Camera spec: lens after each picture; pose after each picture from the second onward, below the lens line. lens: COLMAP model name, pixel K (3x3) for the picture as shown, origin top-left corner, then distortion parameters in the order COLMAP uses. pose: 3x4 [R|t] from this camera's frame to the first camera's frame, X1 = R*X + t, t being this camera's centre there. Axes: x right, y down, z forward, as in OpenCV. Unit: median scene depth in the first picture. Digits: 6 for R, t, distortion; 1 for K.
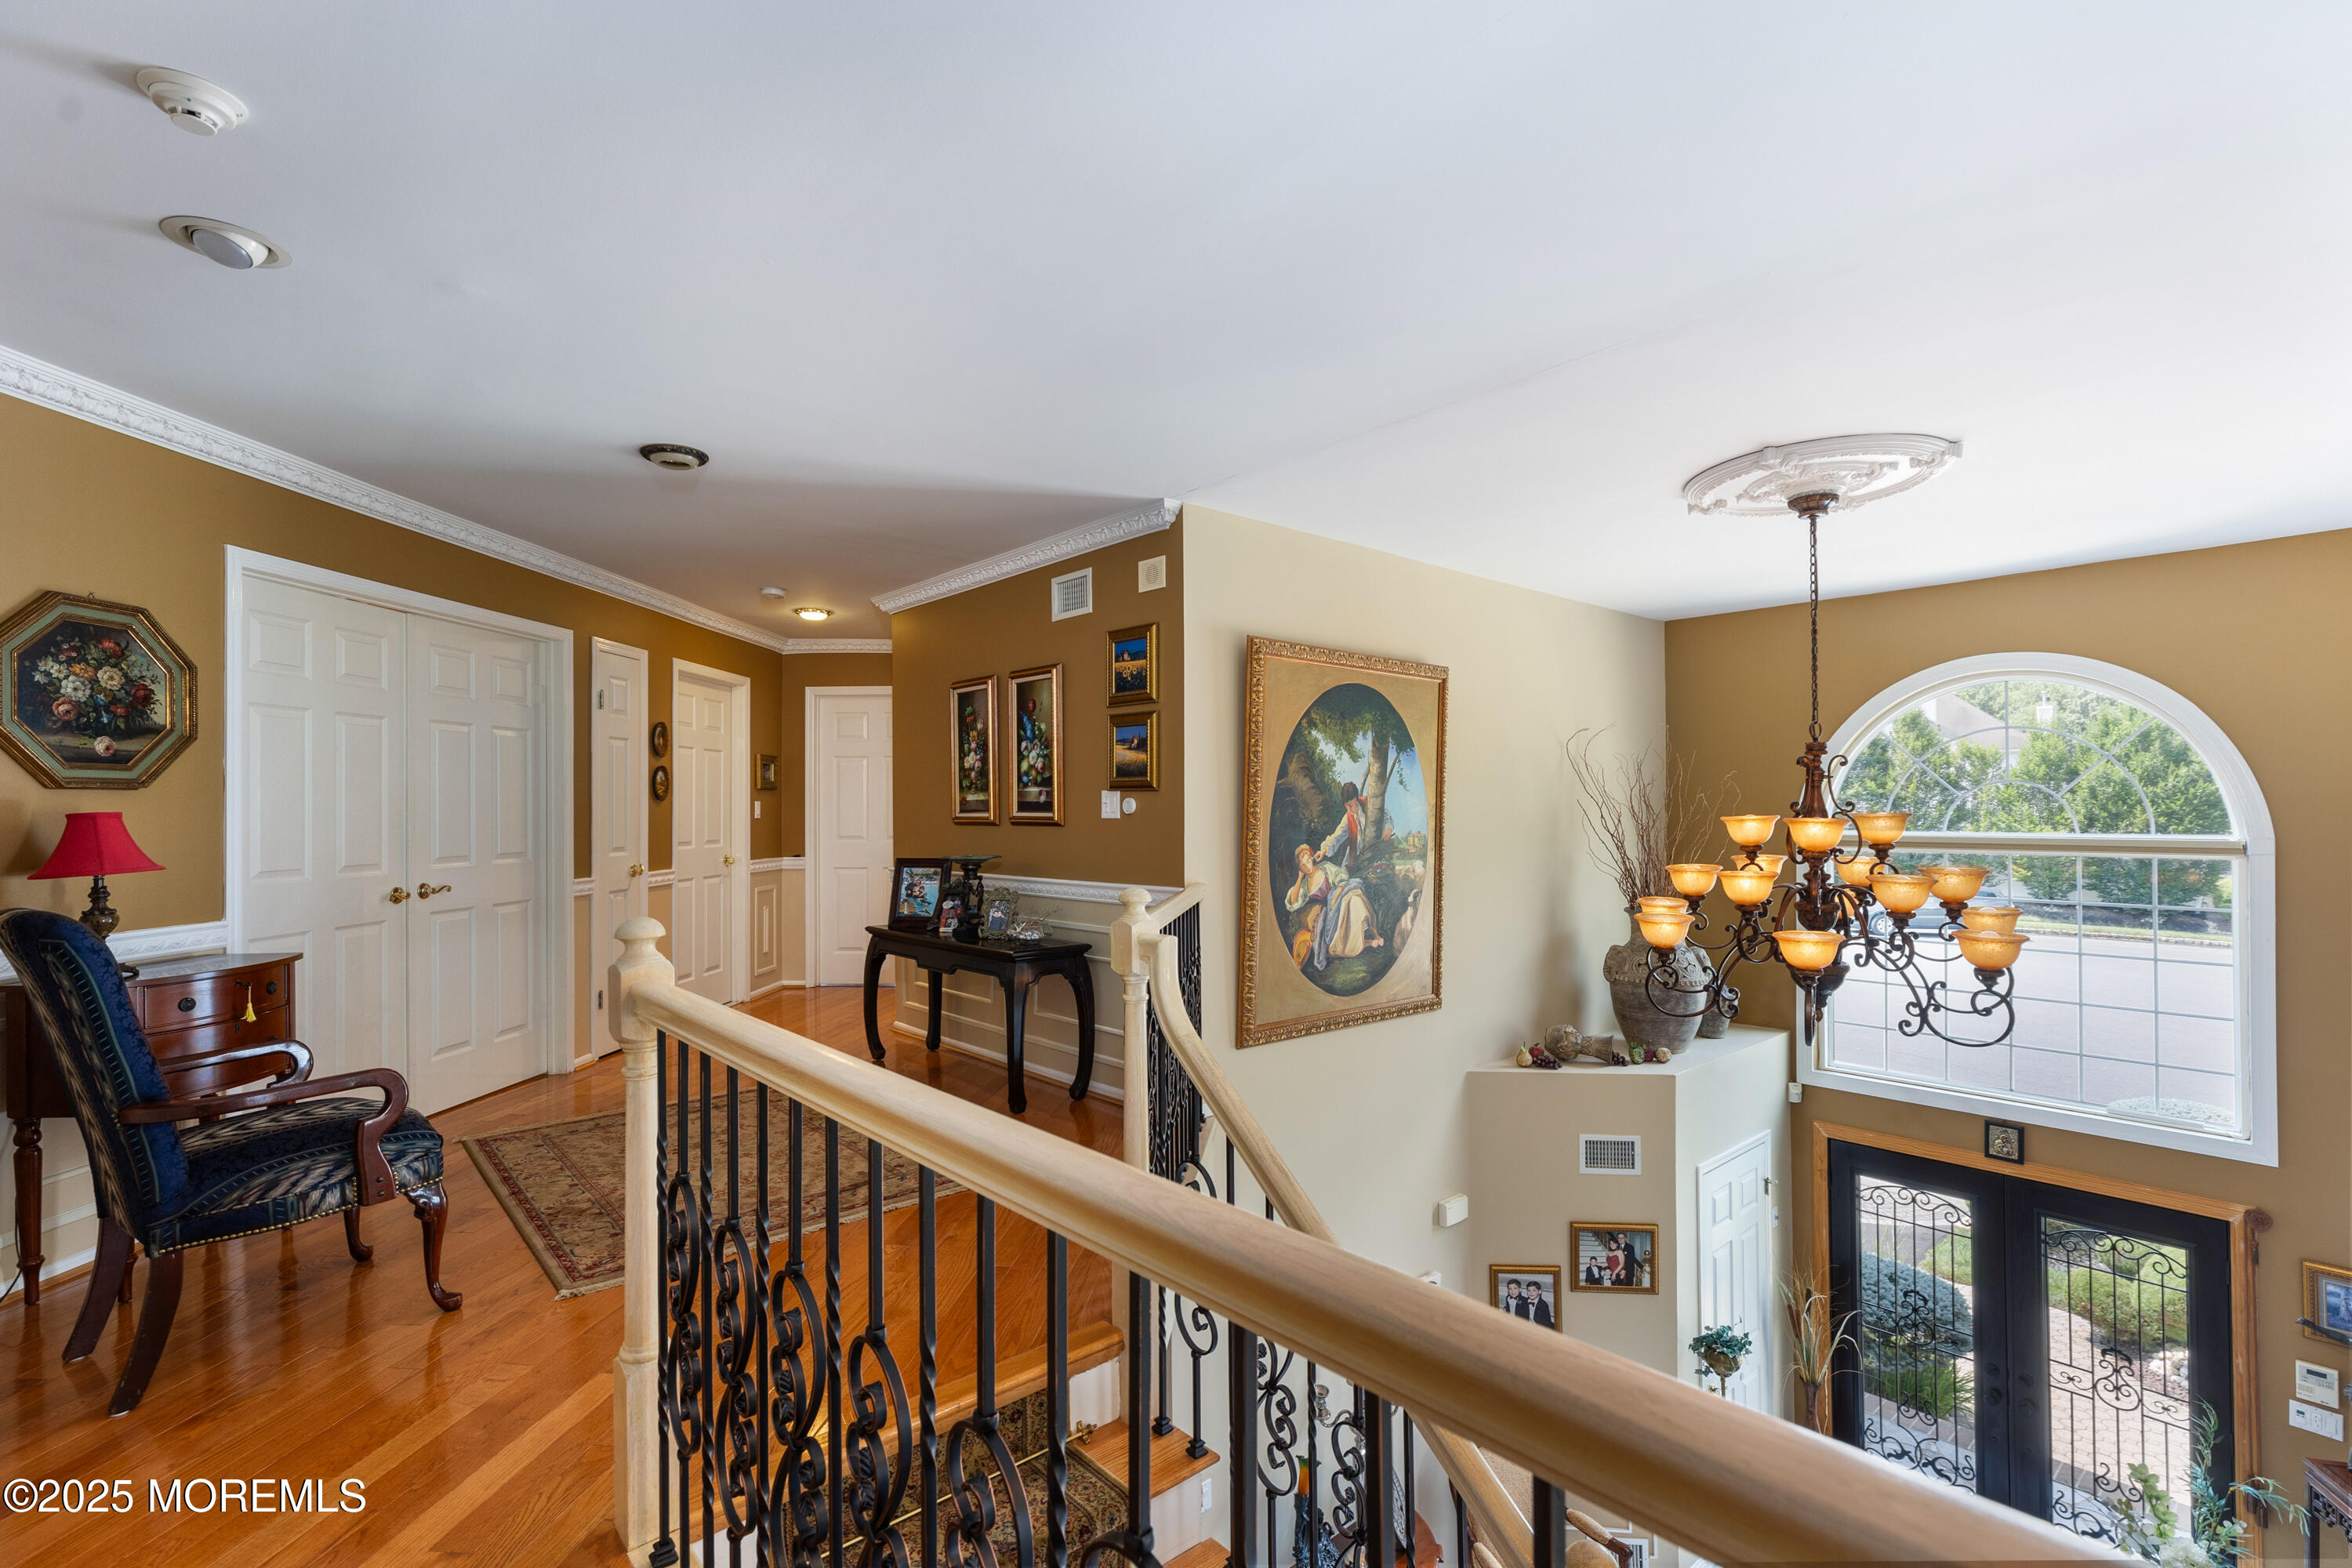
lens RADIAL K [[1062.5, 0, 1184.8], [0, 1062.5, 795.7], [0, 0, 1]] dist [0.010549, -0.002507]
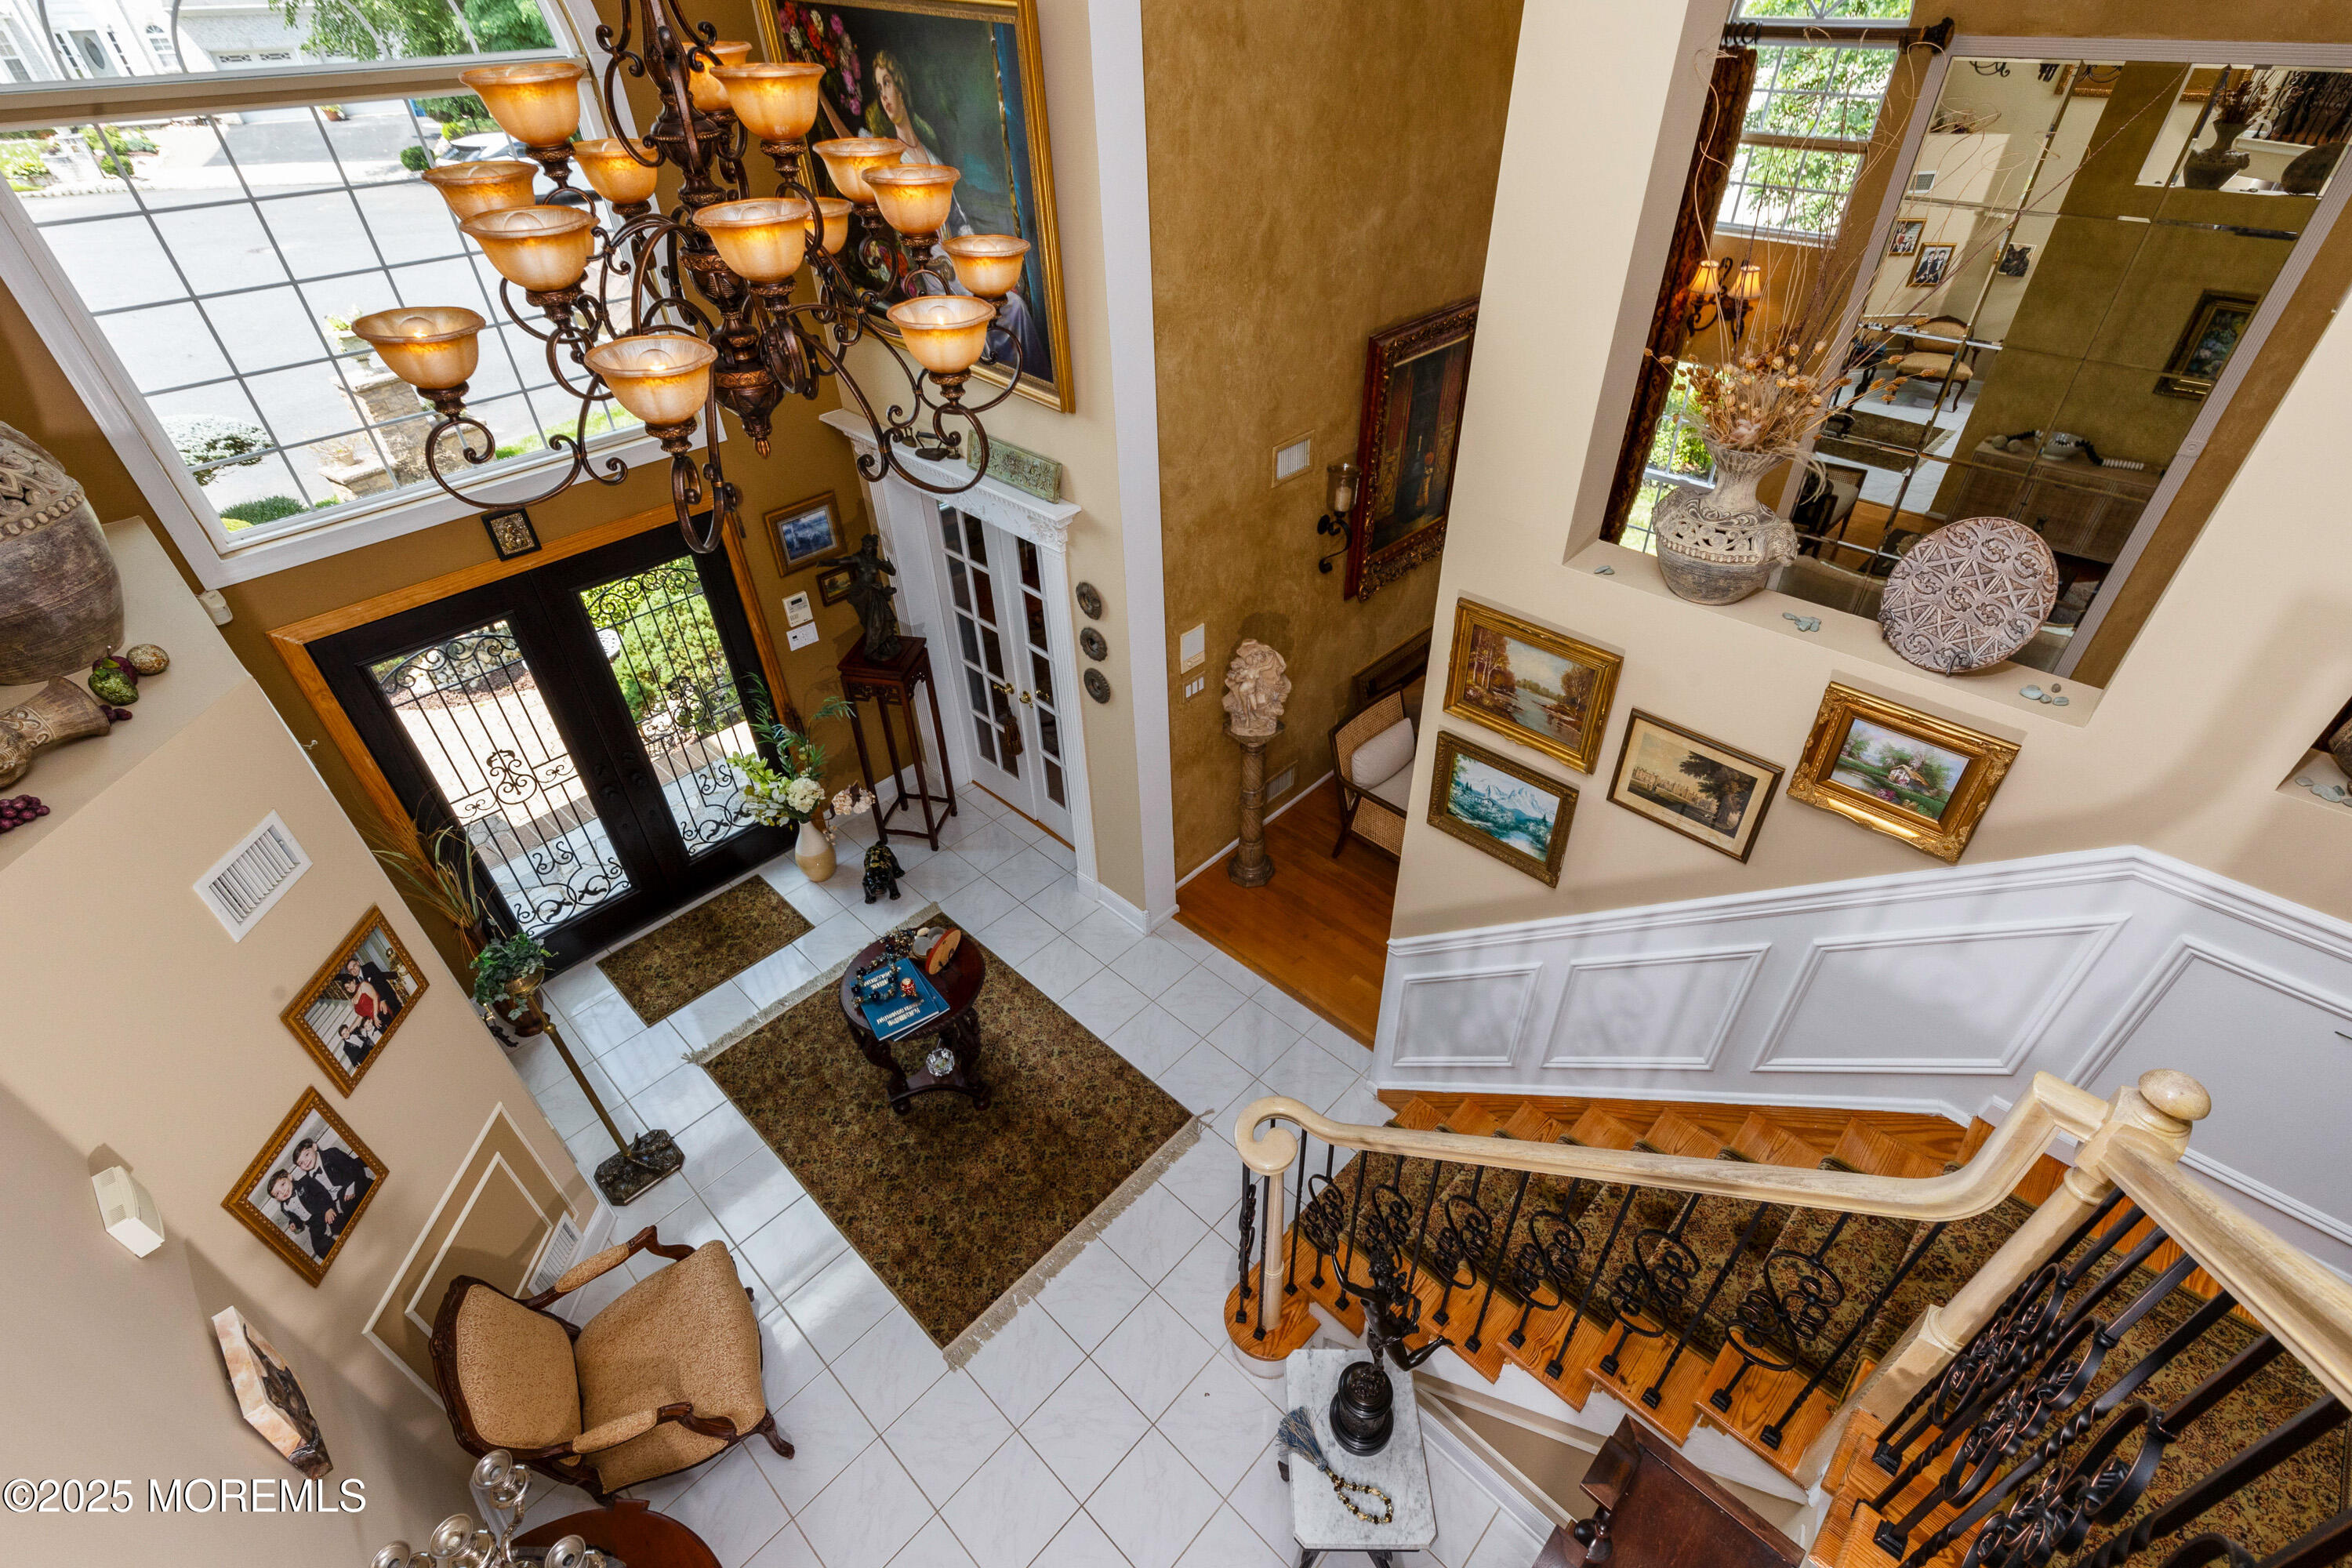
lens RADIAL K [[1062.5, 0, 1189.9], [0, 1062.5, 784.2], [0, 0, 1]] dist [0.010549, -0.002507]
pose [[-0.092592, -0.608310, 0.788280, -0.029397], [0.009791, 0.791087, 0.611625, -0.013217], [-0.995656, 0.064350, -0.067293, 0.625875]]
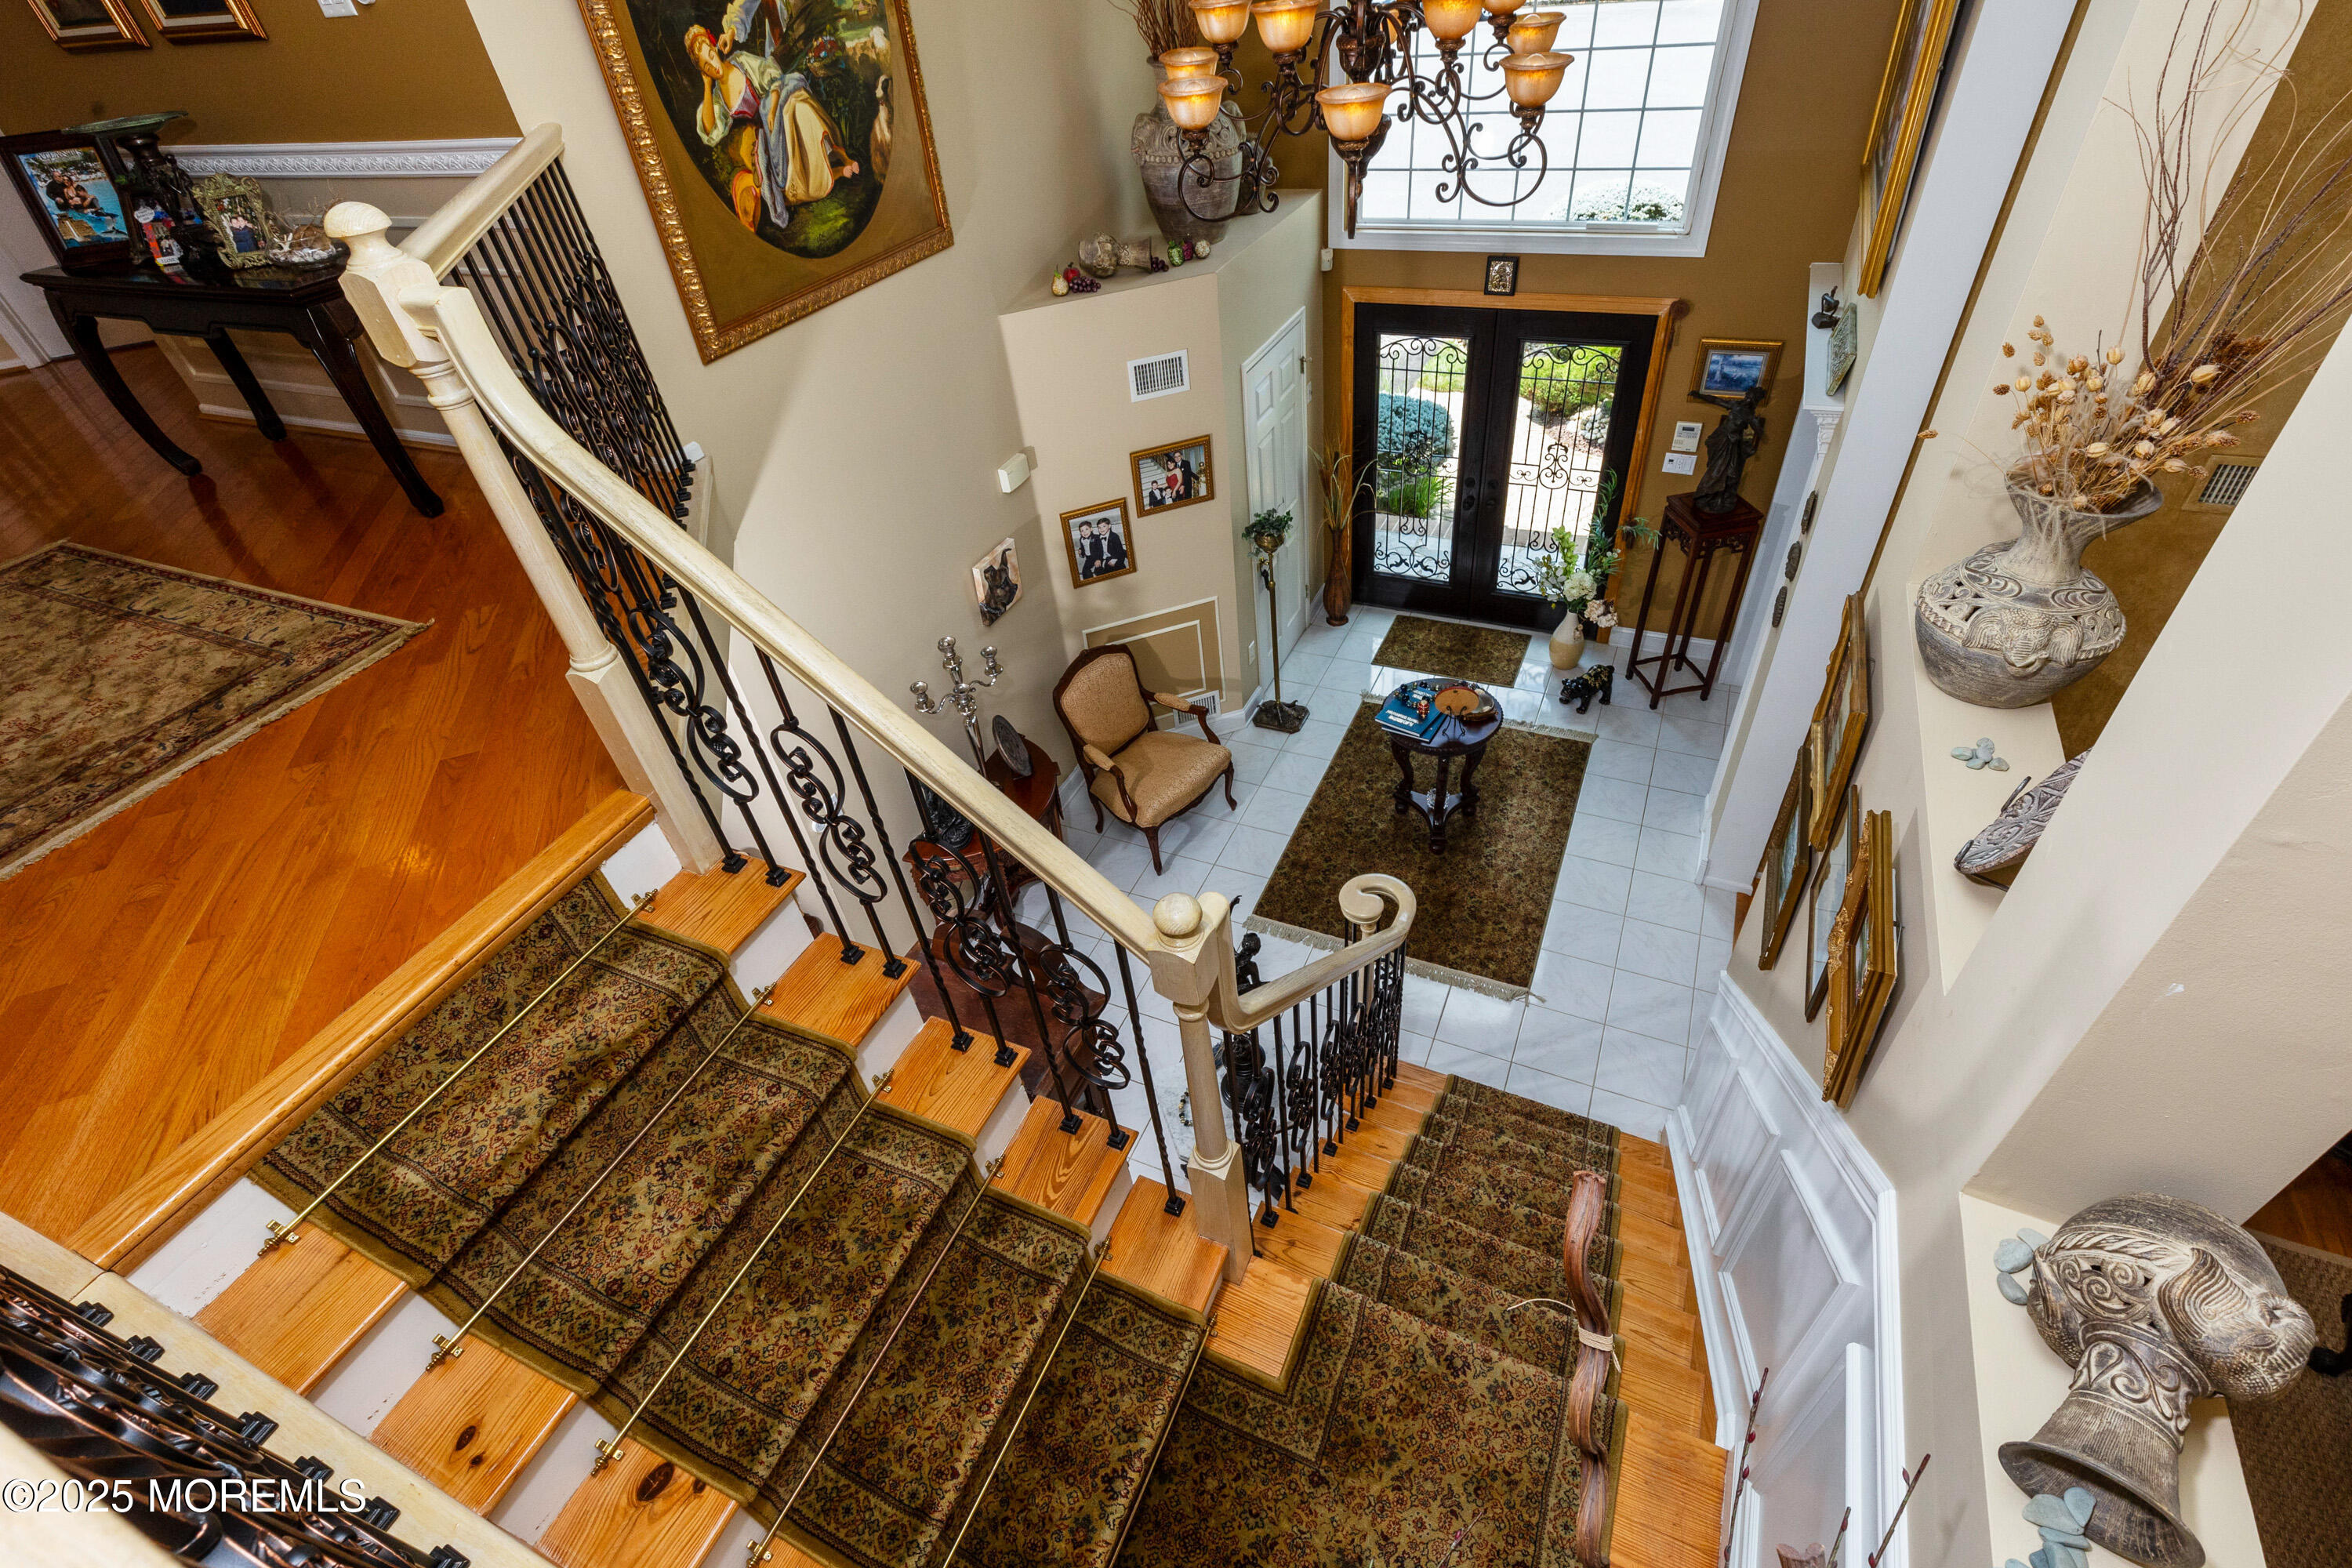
lens RADIAL K [[1062.5, 0, 1190.7], [0, 1062.5, 776.5], [0, 0, 1]] dist [0.010549, -0.002507]
pose [[0.905879, -0.325986, 0.270401, 0.054731], [0.077405, 0.755109, 0.651014, -0.010035], [-0.416404, -0.568810, 0.709270, 0.119854]]
